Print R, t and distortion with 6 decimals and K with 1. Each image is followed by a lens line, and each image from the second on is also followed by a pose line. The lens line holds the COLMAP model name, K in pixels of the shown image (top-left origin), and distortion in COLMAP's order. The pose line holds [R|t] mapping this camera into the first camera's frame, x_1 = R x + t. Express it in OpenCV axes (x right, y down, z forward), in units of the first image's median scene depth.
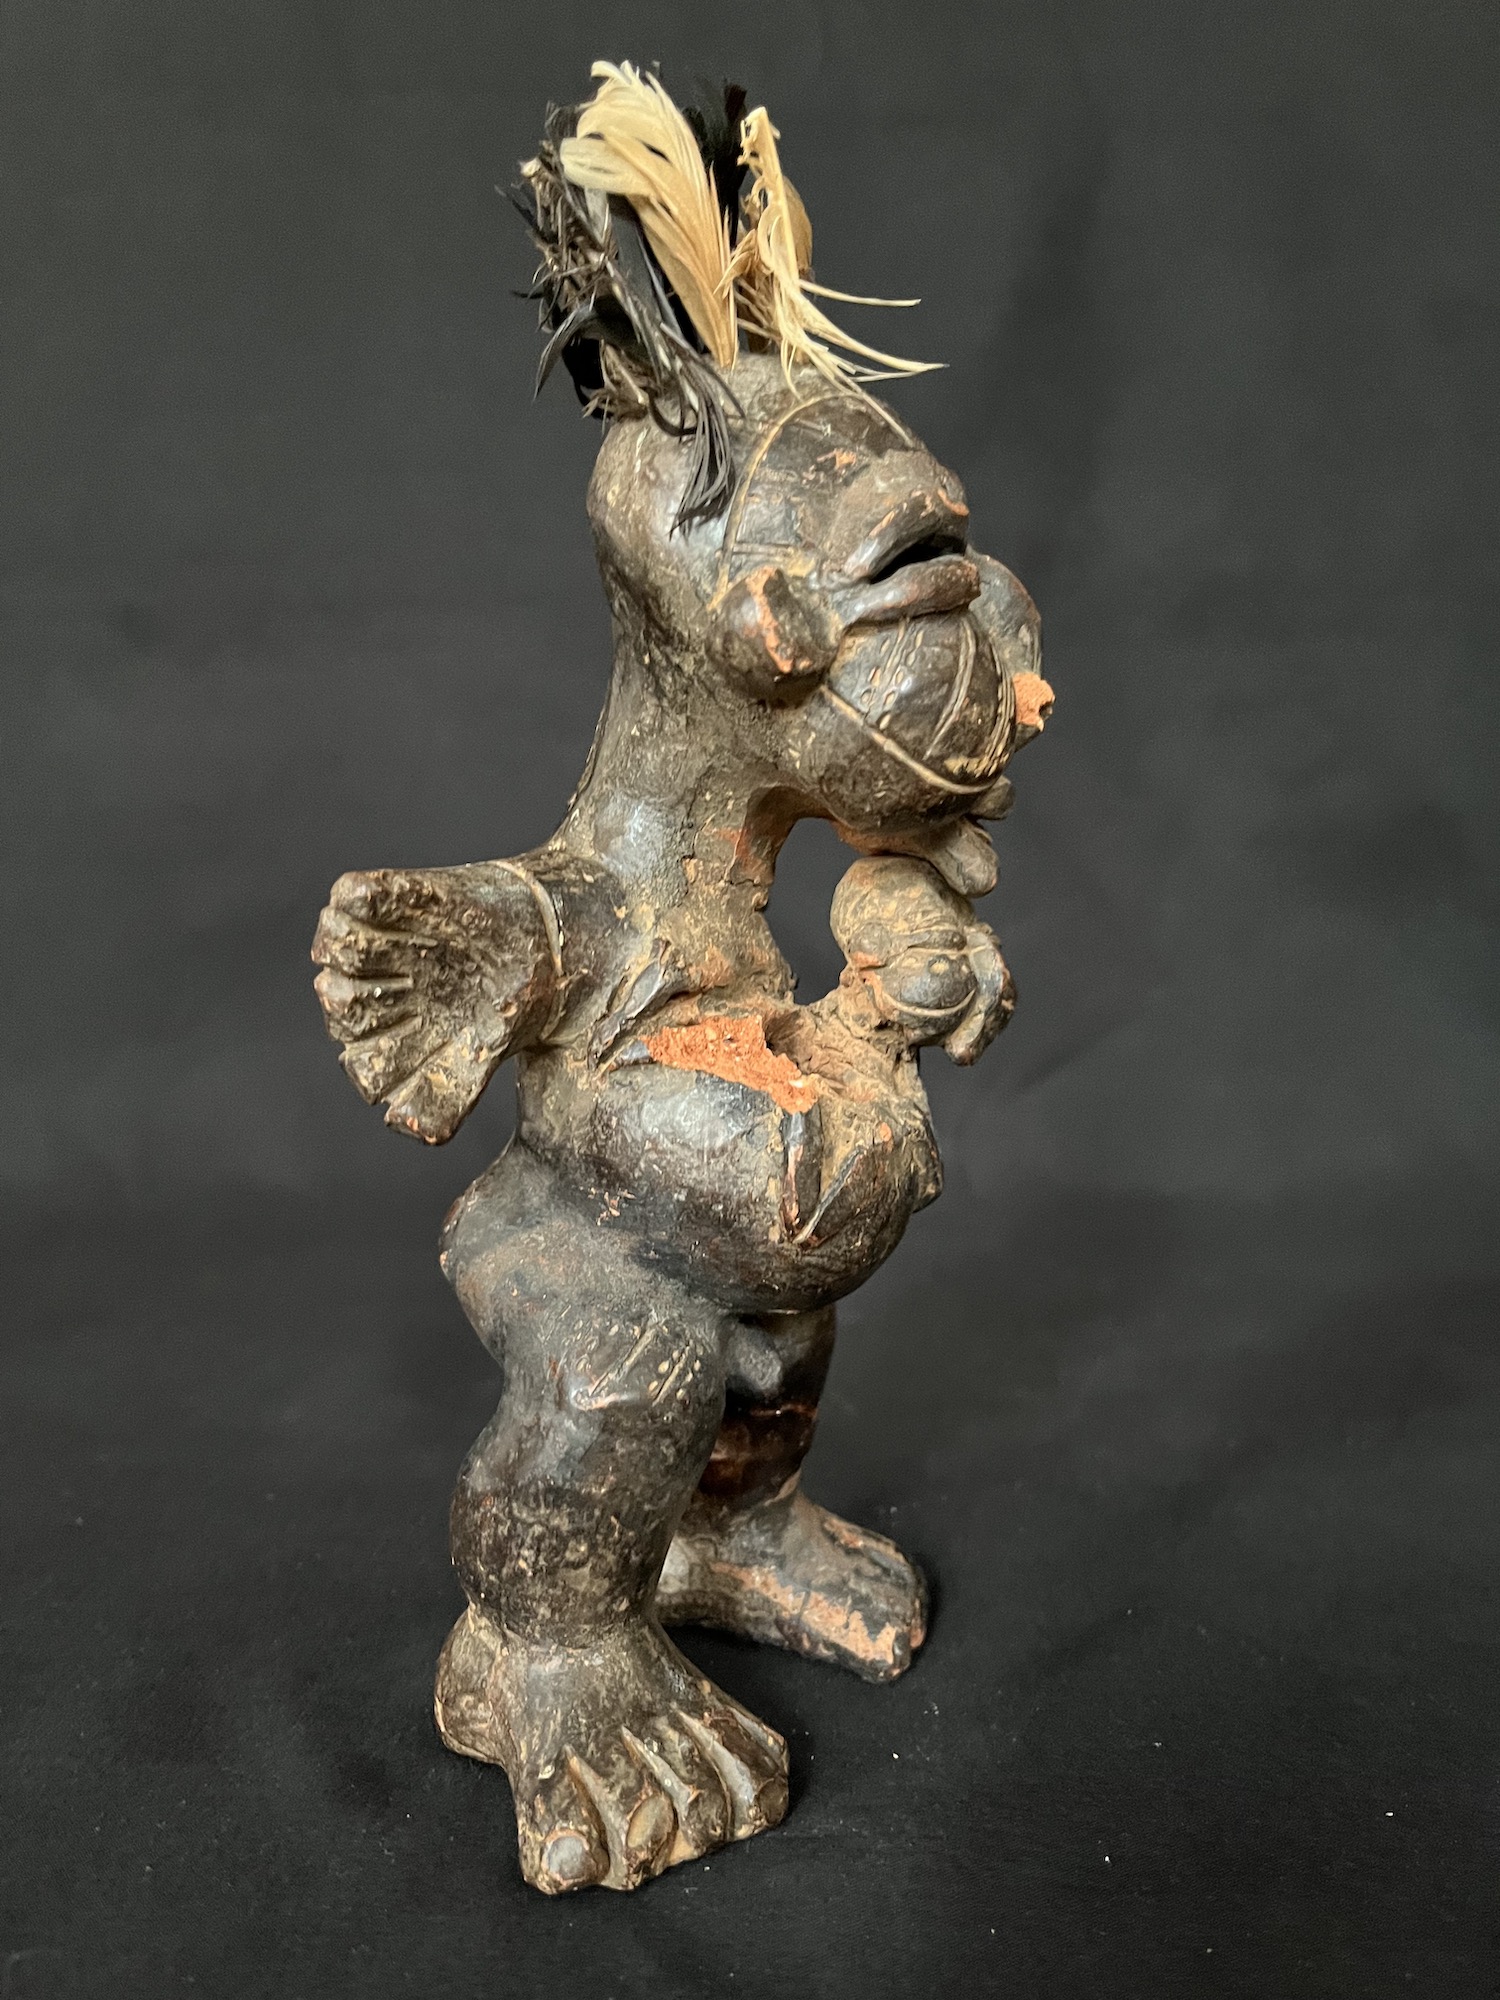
lens RADIAL K [[1564.3, 0, 742.3], [0, 1564.3, 1009.4], [0, 0, 1]] dist [0.038323, -0.081269]
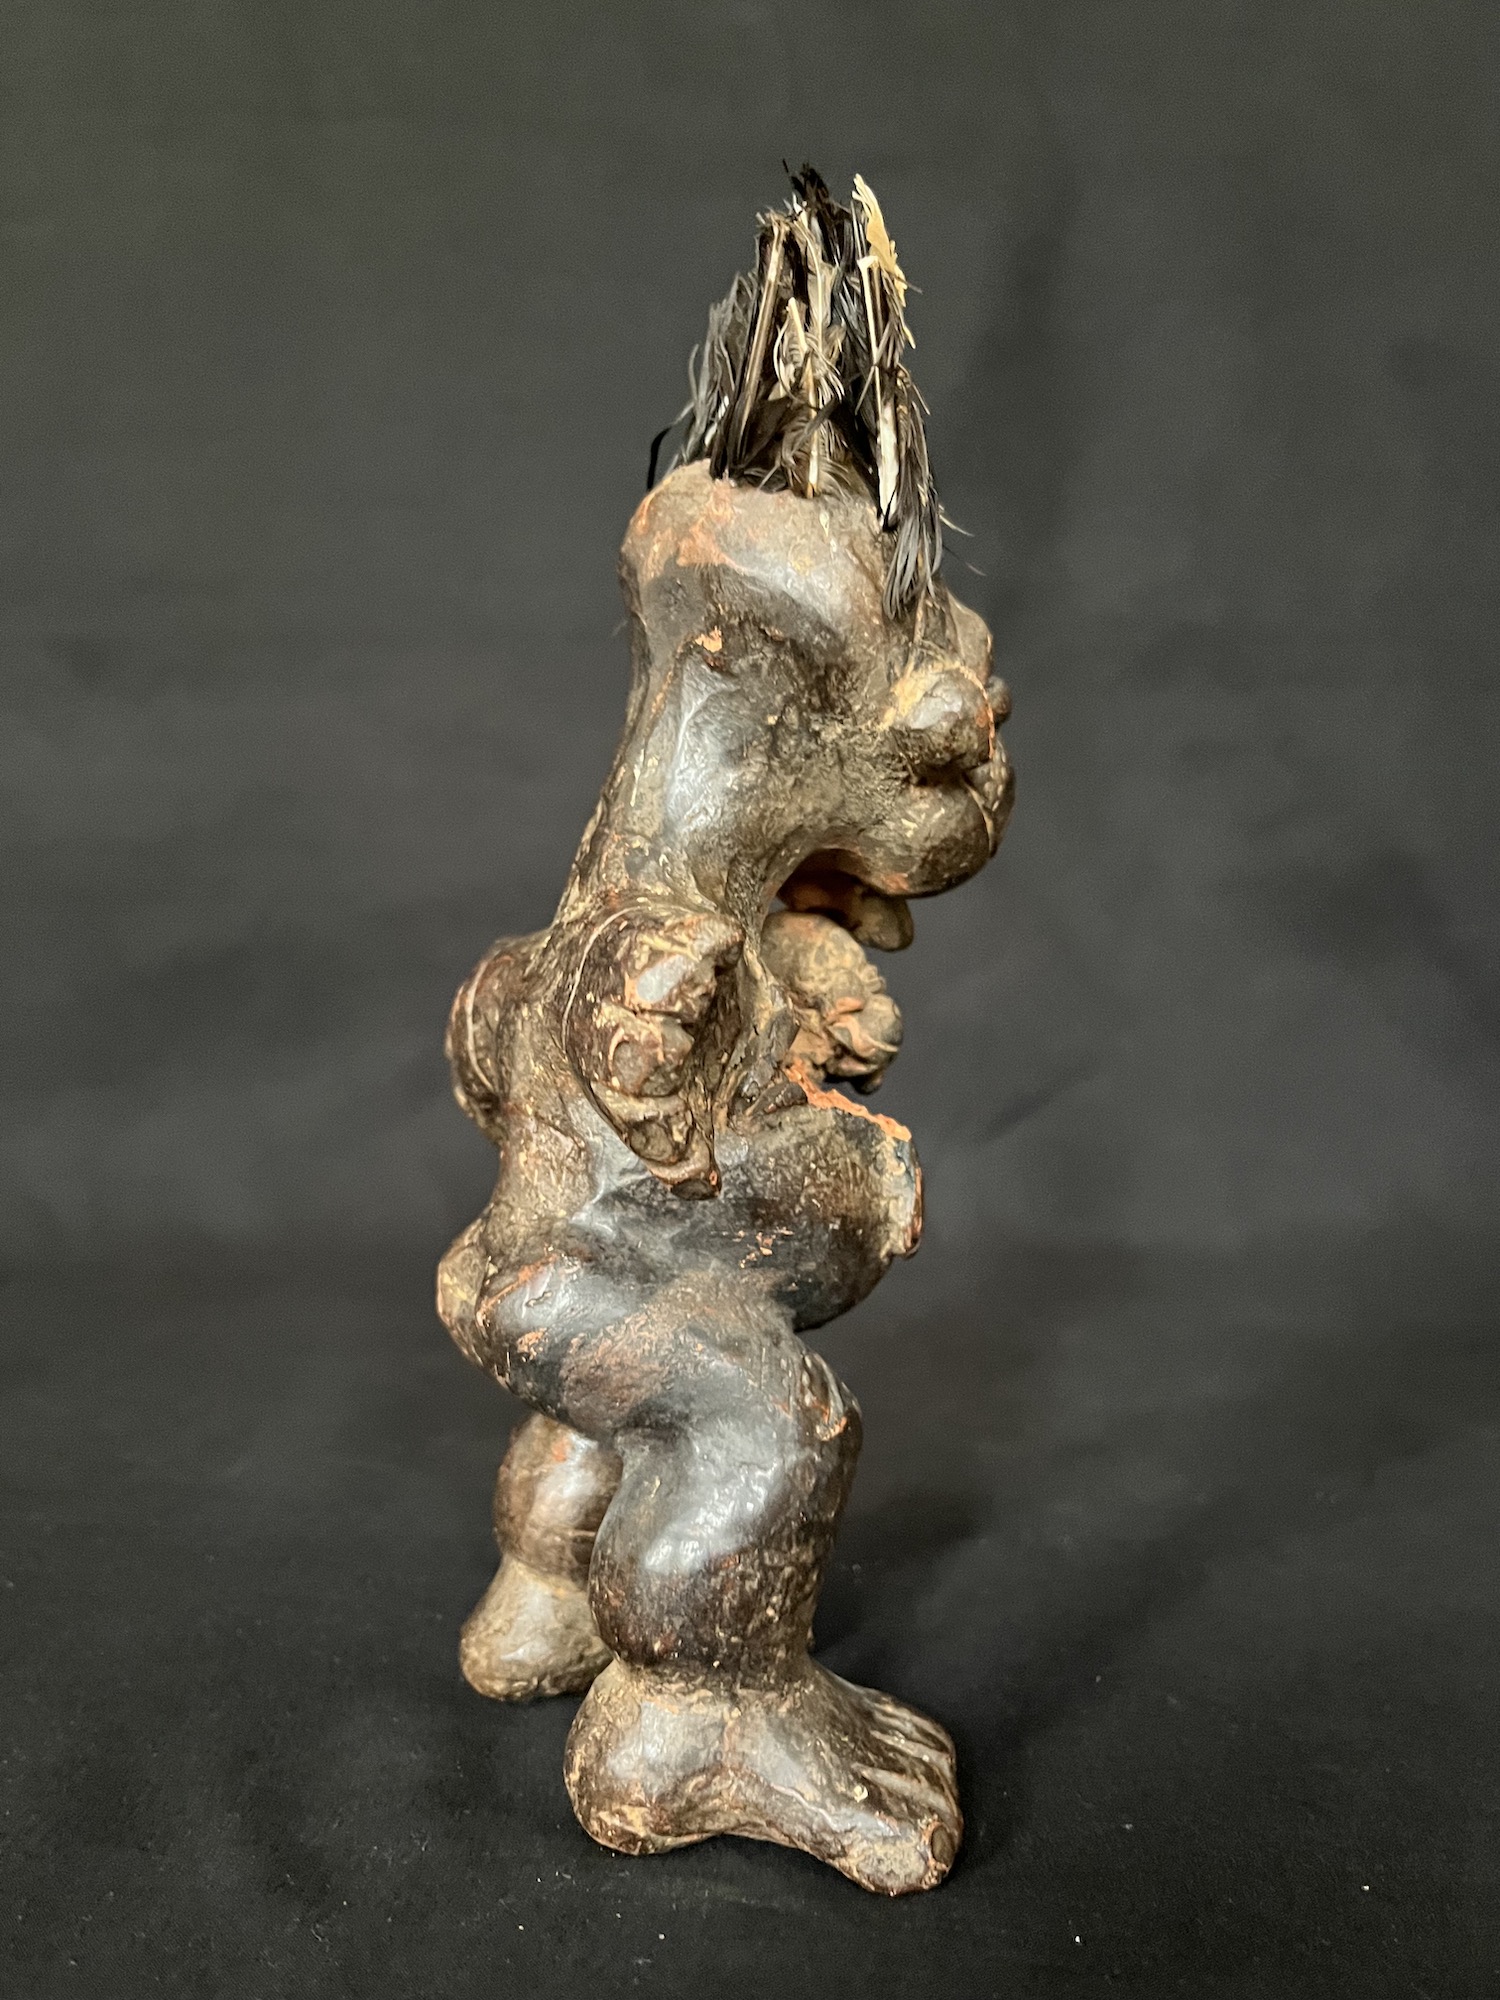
lens RADIAL K [[1564.3, 0, 742.3], [0, 1564.3, 1009.4], [0, 0, 1]] dist [0.038323, -0.081269]
pose [[0.636800, -0.010196, 0.770962, -0.901317], [0.034586, 0.999284, -0.015352, -0.014148], [-0.770253, 0.036440, 0.636696, 0.359209]]
